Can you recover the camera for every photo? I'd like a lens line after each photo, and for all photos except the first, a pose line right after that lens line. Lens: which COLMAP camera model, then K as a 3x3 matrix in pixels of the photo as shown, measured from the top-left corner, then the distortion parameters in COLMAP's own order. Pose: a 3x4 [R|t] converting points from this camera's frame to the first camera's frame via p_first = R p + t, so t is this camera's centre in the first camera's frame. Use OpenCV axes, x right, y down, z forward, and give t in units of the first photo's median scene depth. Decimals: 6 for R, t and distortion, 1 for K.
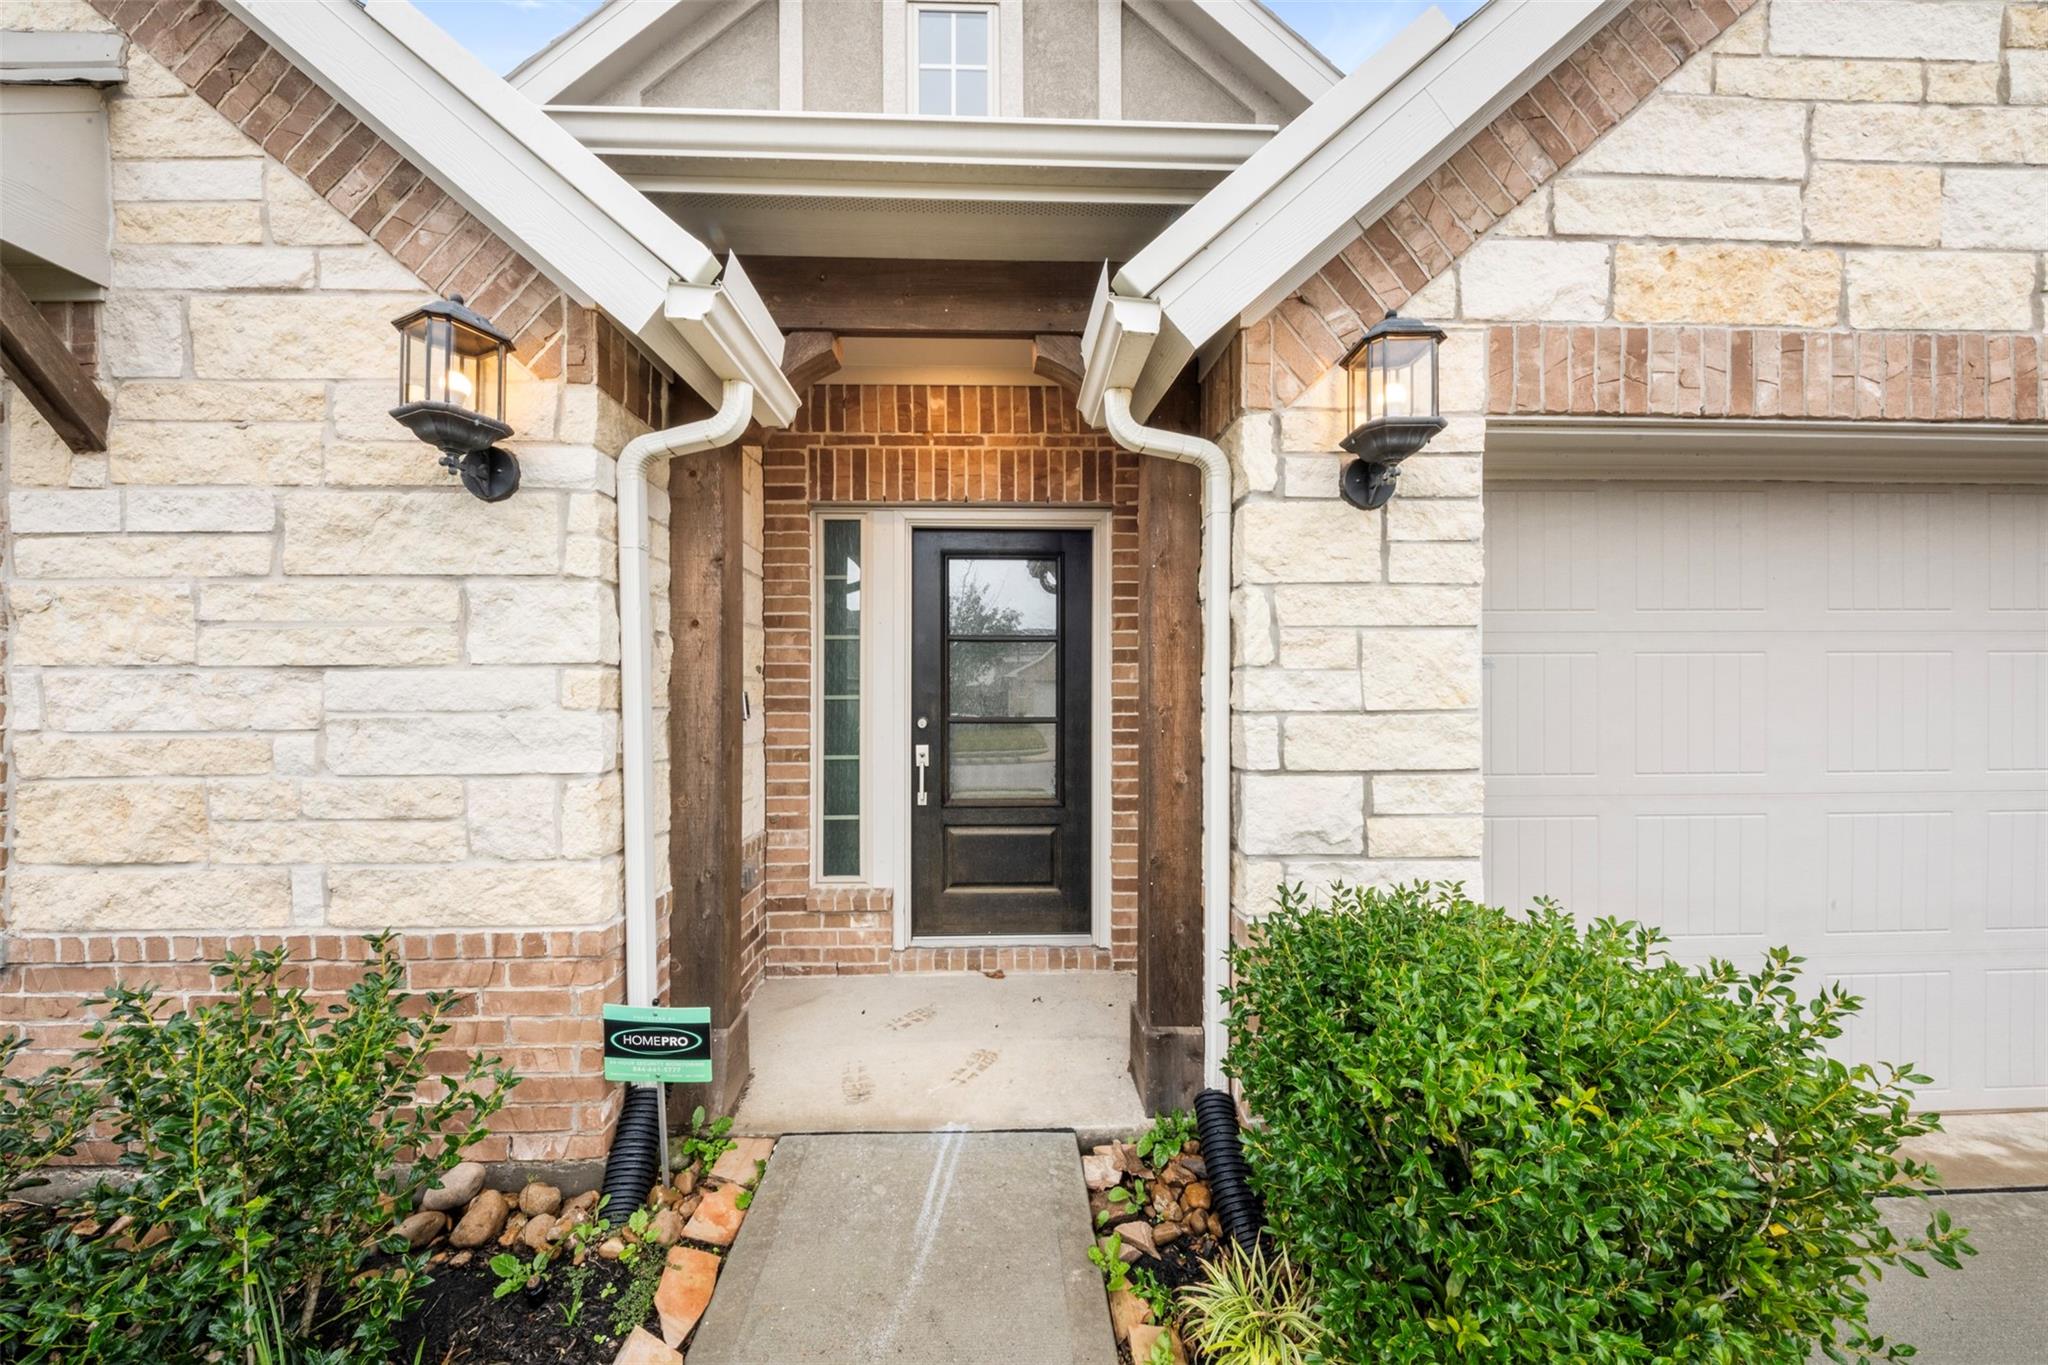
lens RADIAL K [[720.6, 0, 1010.9], [0, 720.6, 697.4], [0, 0, 1]] dist [-0.000616, -0.000060]
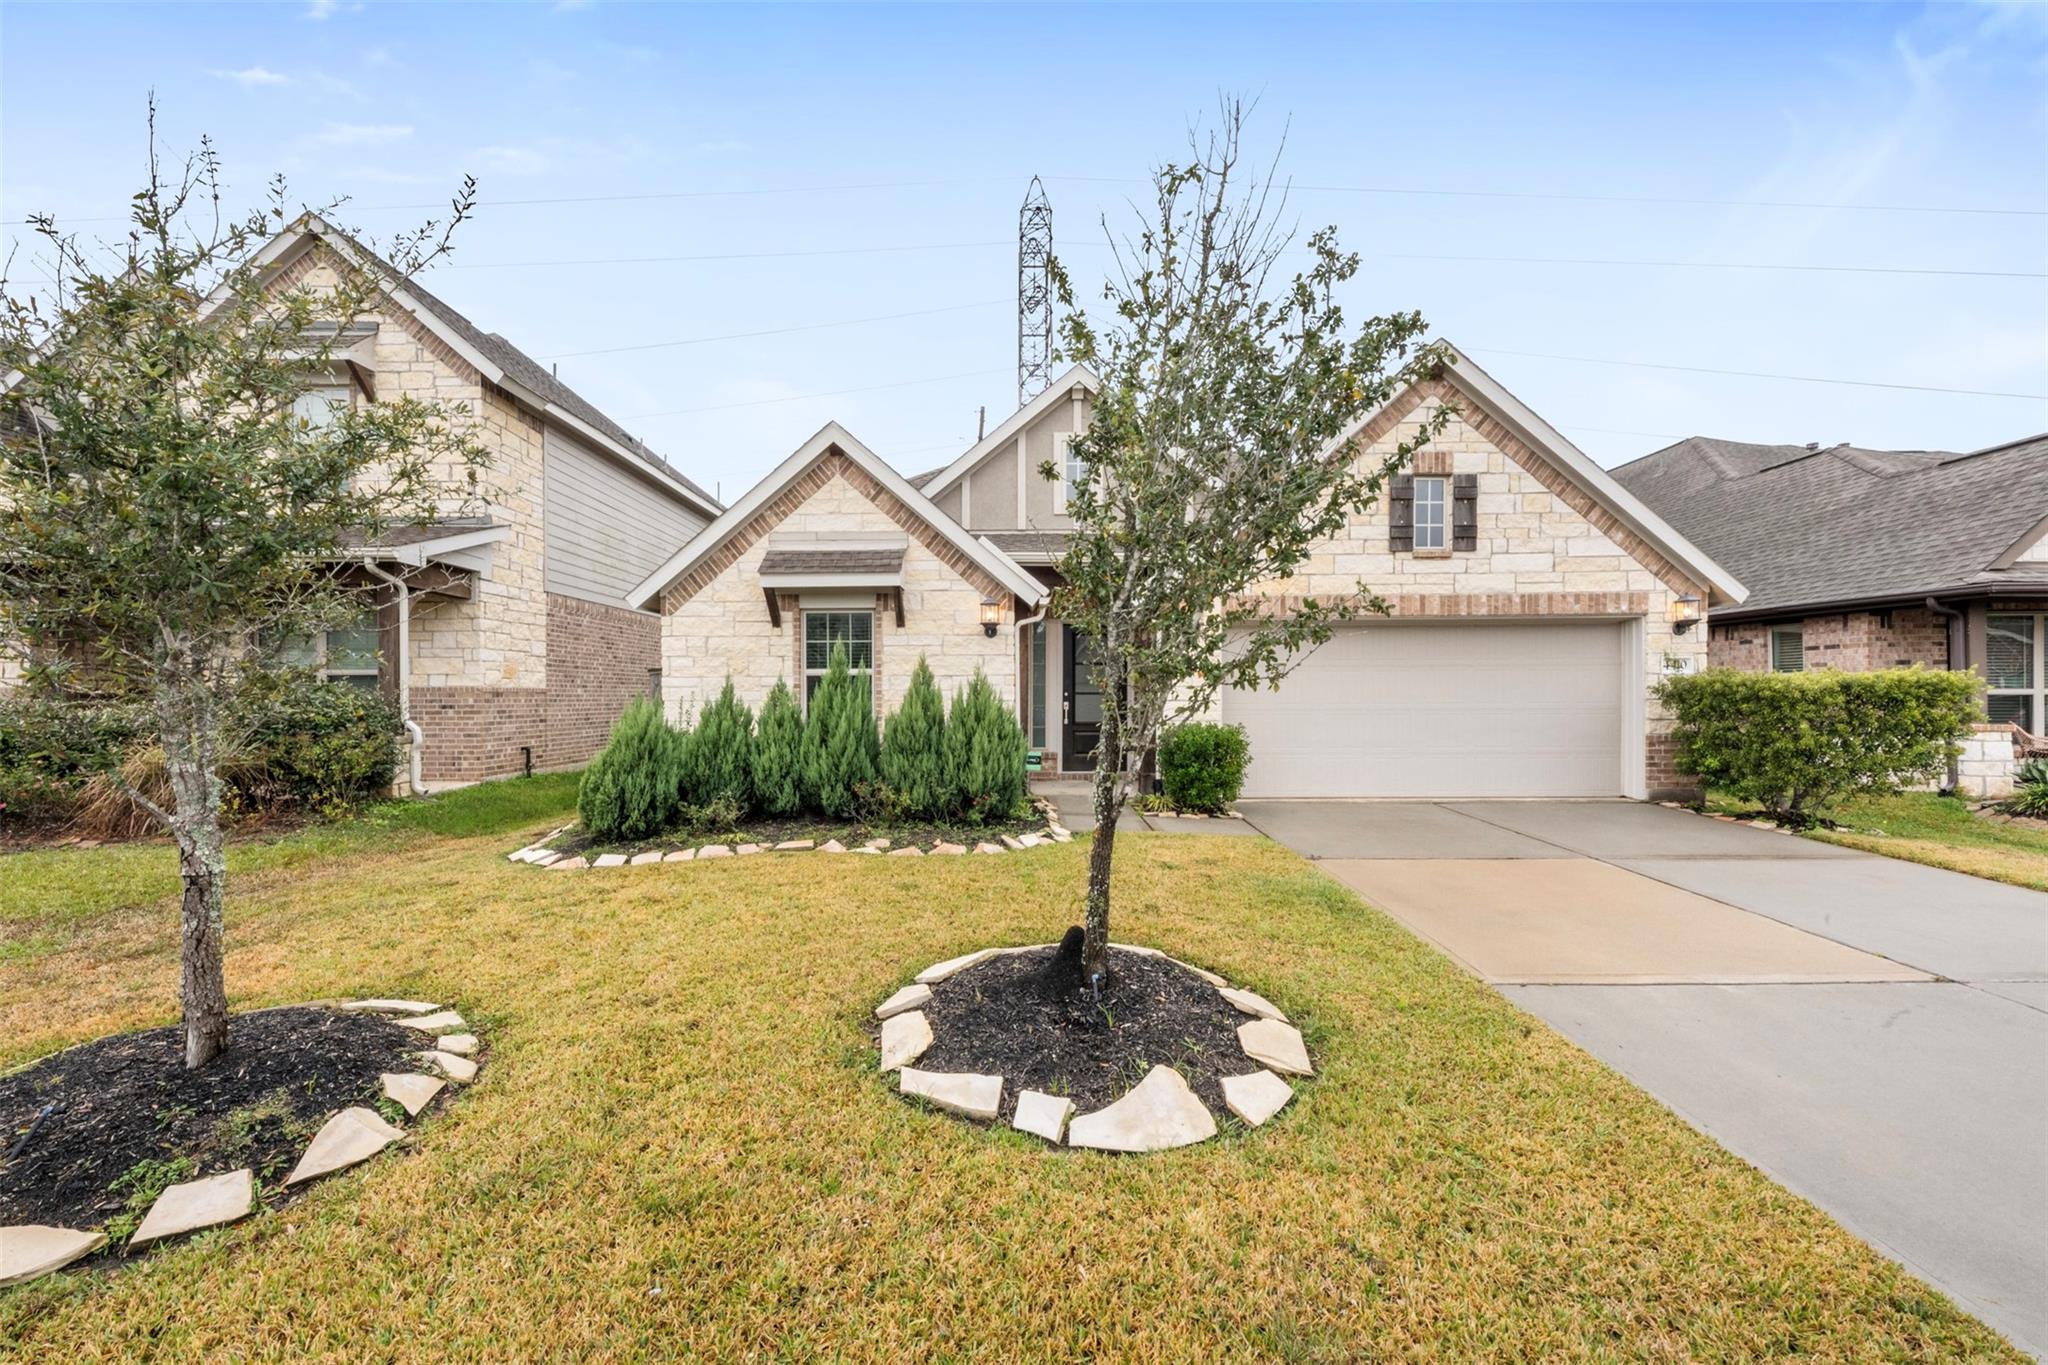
lens RADIAL K [[821.8, 0, 1013.7], [0, 821.8, 694.0], [0, 0, 1]] dist [-0.000054, -0.000136]
pose [[0.999569, 0.002232, -0.029274, -0.401465], [-0.002148, 0.999993, 0.002905, 0.049558], [0.029280, -0.002841, 0.999567, -3.698694]]
